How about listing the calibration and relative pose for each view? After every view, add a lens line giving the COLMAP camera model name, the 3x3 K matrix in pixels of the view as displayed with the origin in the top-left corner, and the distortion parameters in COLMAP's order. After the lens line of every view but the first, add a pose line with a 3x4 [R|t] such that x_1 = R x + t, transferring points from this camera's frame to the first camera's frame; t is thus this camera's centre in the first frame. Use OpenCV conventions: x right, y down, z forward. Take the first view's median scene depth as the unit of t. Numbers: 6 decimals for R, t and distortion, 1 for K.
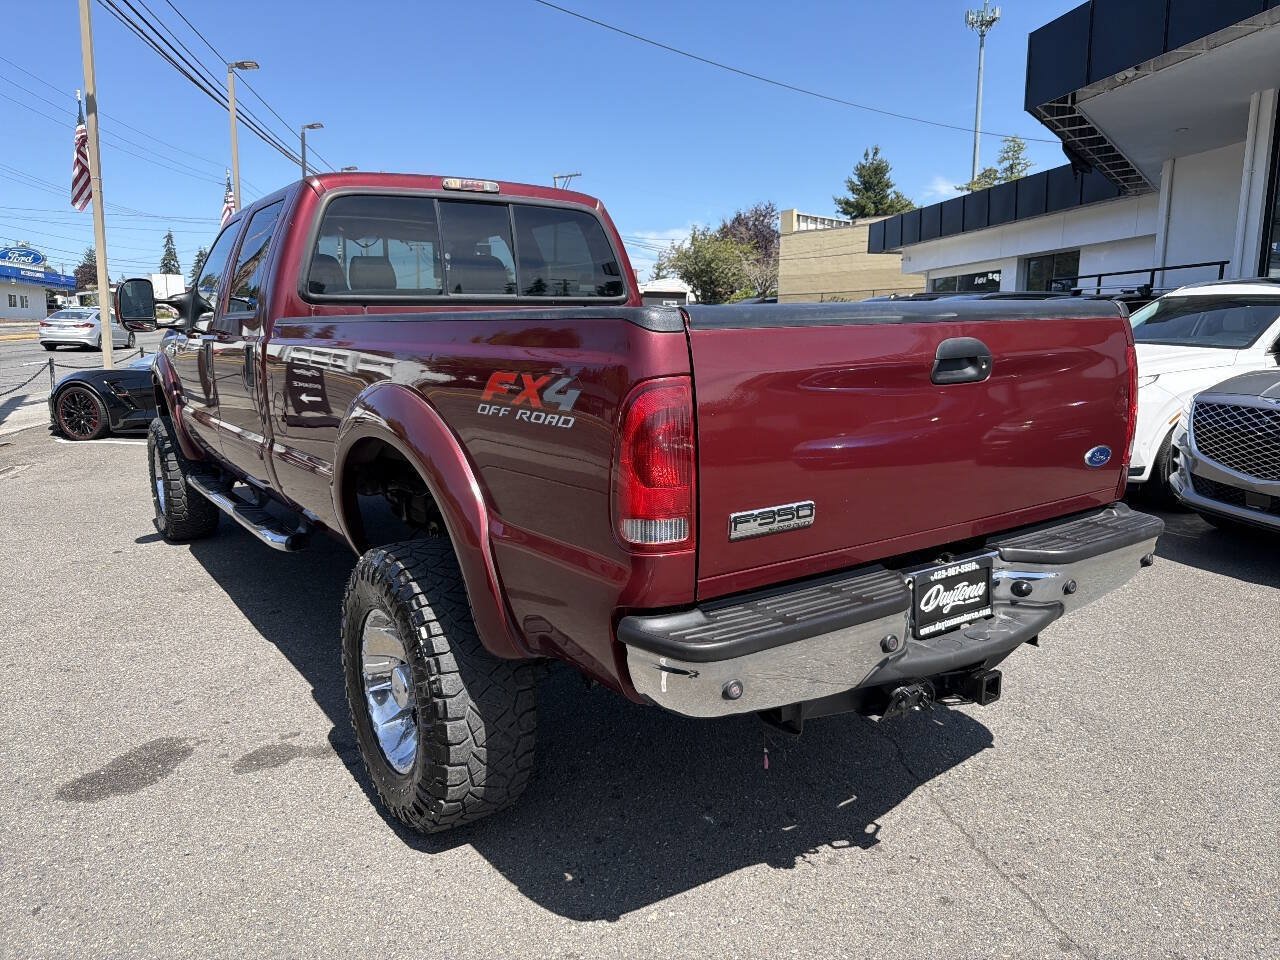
lens RADIAL K [[919.1, 0, 640.0], [0, 919.1, 480.0], [0, 0, 1]] dist [-0.004525, -0.011702]
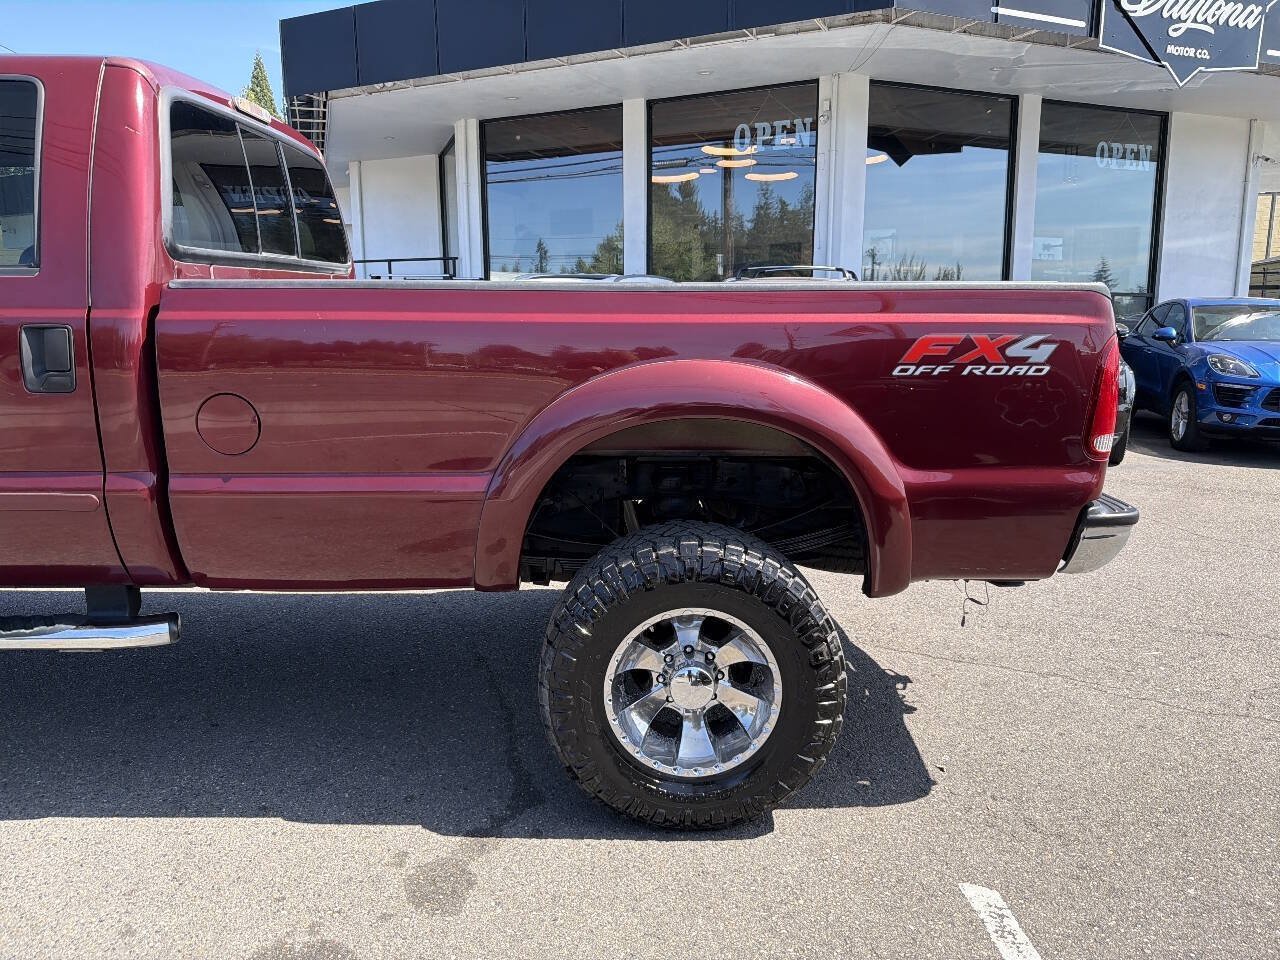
lens RADIAL K [[919.1, 0, 640.0], [0, 919.1, 480.0], [0, 0, 1]] dist [-0.004525, -0.011702]
pose [[0.546158, -0.142673, 0.825443, -1.214996], [0.131320, 0.987788, 0.083845, -0.076623], [-0.827325, 0.062605, 0.558224, 0.620750]]
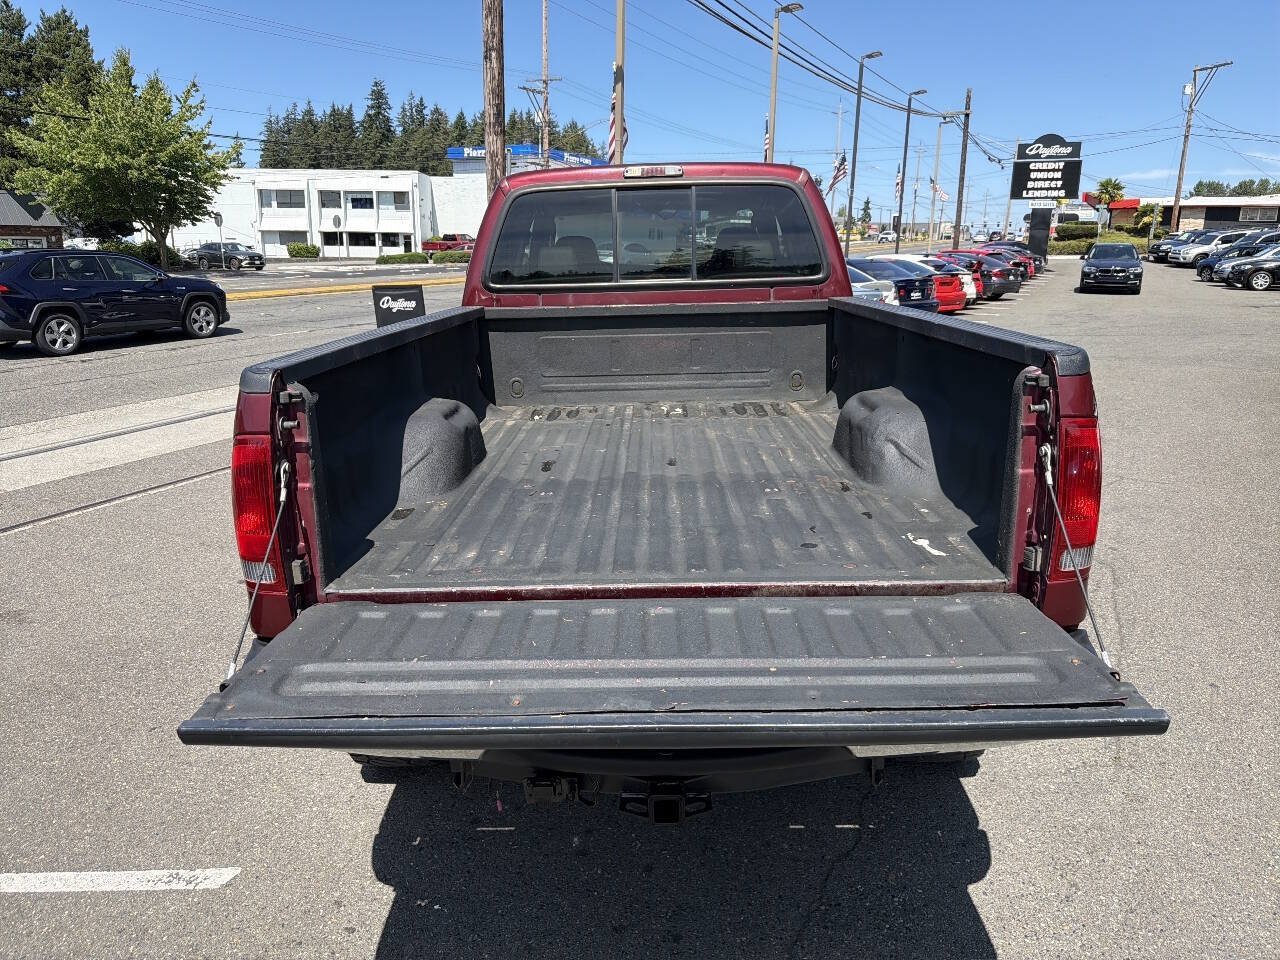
lens RADIAL K [[922.2, 0, 629.6], [0, 922.2, 477.4], [0, 0, 1]] dist [-0.004553, -0.004426]
pose [[0.806050, 0.130377, -0.577309, 0.784297], [-0.085807, 0.990872, 0.103969, -0.164716], [0.585594, -0.034267, 0.809880, 0.275393]]
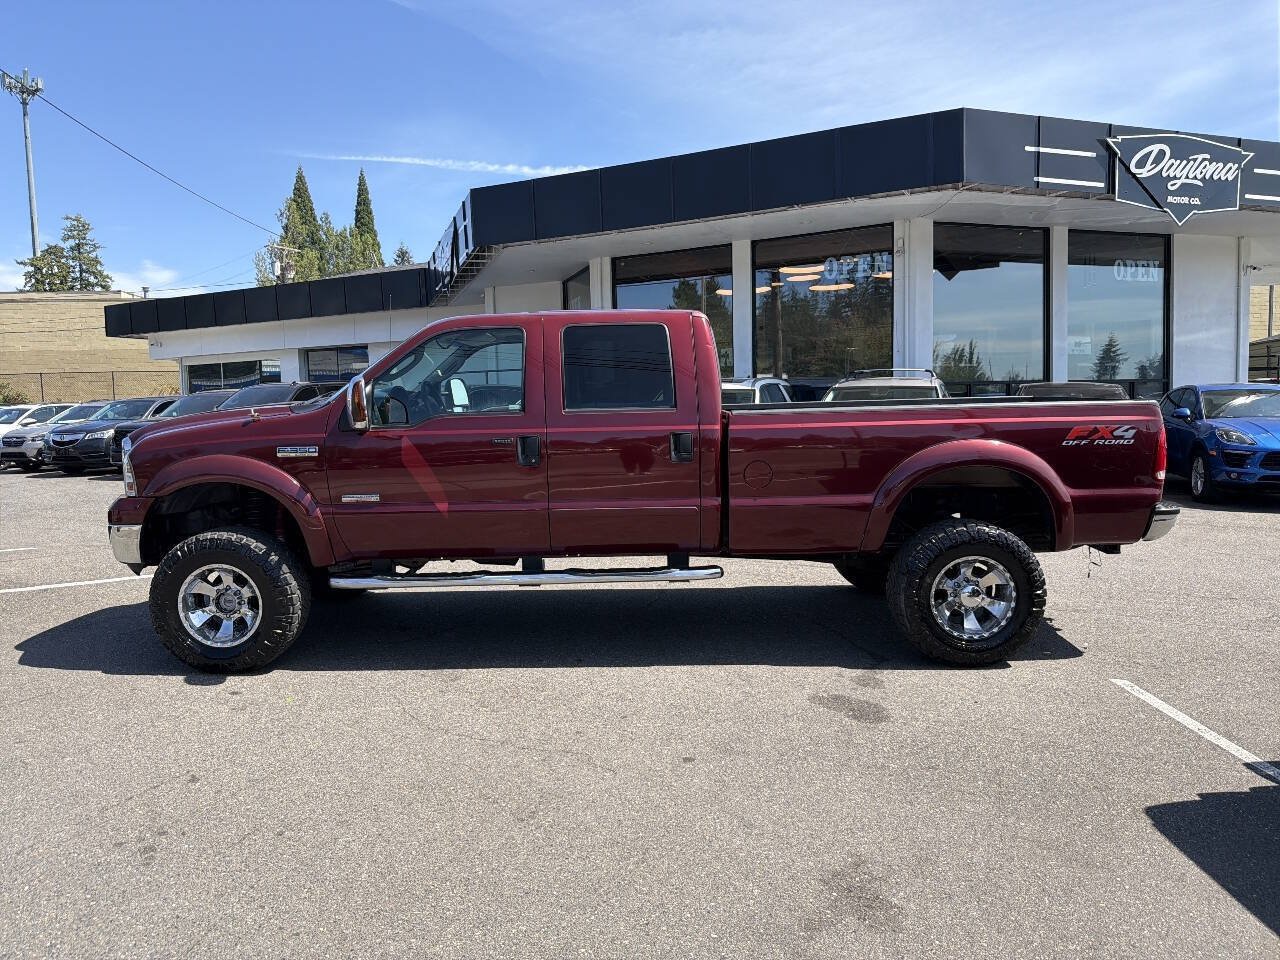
lens RADIAL K [[1032.5, 0, 538.3], [0, 1032.5, 495.9], [0, 0, 1]] dist [-0.033613, -0.000775]
pose [[0.581050, -0.087365, 0.809165, -3.003656], [0.155190, 0.987873, -0.004780, -0.135393], [-0.798935, 0.128352, 0.587562, 0.521582]]
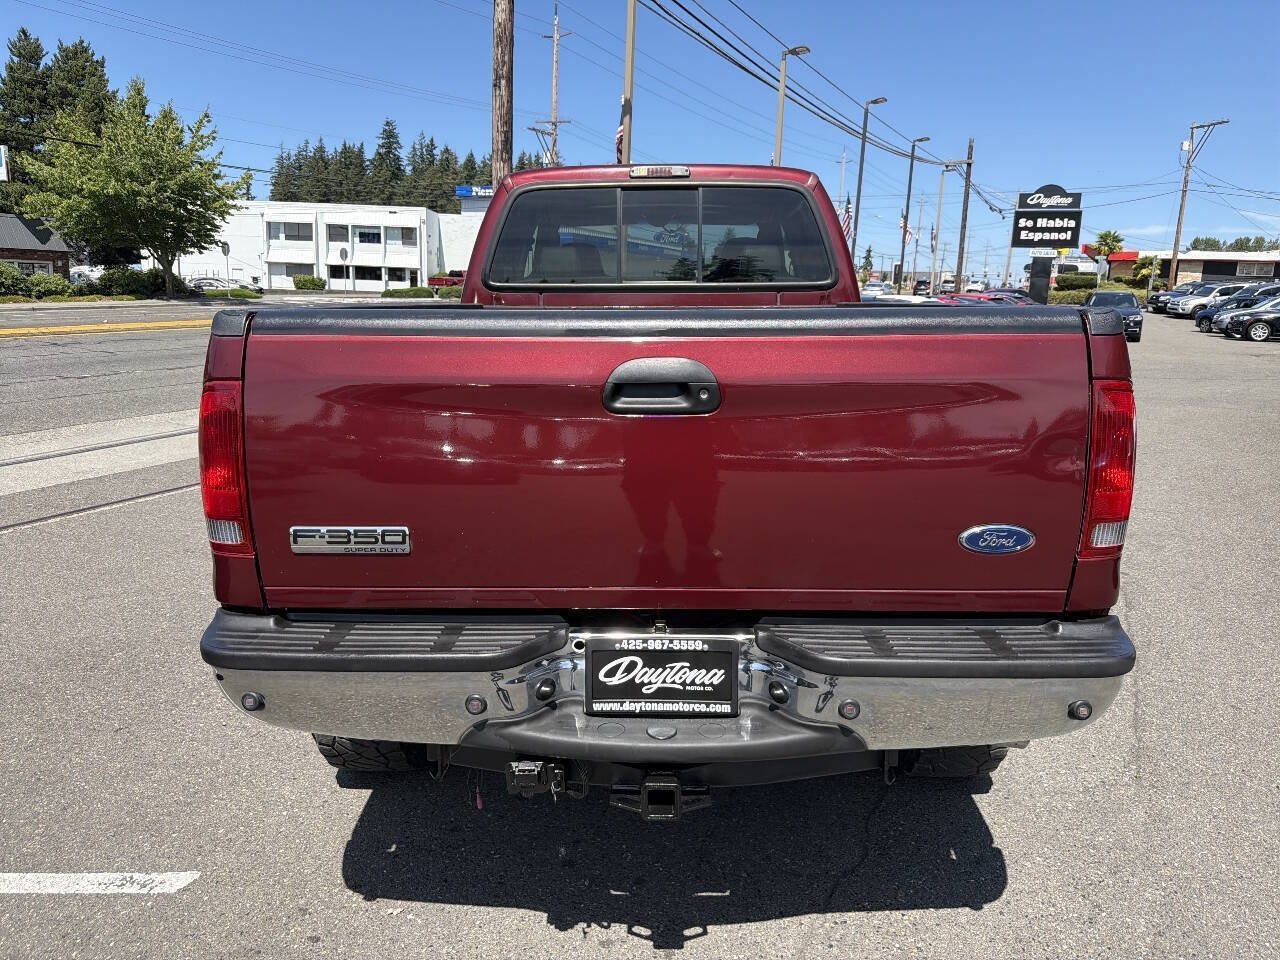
lens RADIAL K [[922.1, 0, 635.0], [0, 922.1, 477.3], [0, 0, 1]] dist [-0.002105, -0.007078]
pose [[0.806882, 0.123002, -0.577765, 0.758393], [-0.108243, 0.992307, 0.060086, -0.090485], [0.580711, 0.014056, 0.813989, 0.324804]]
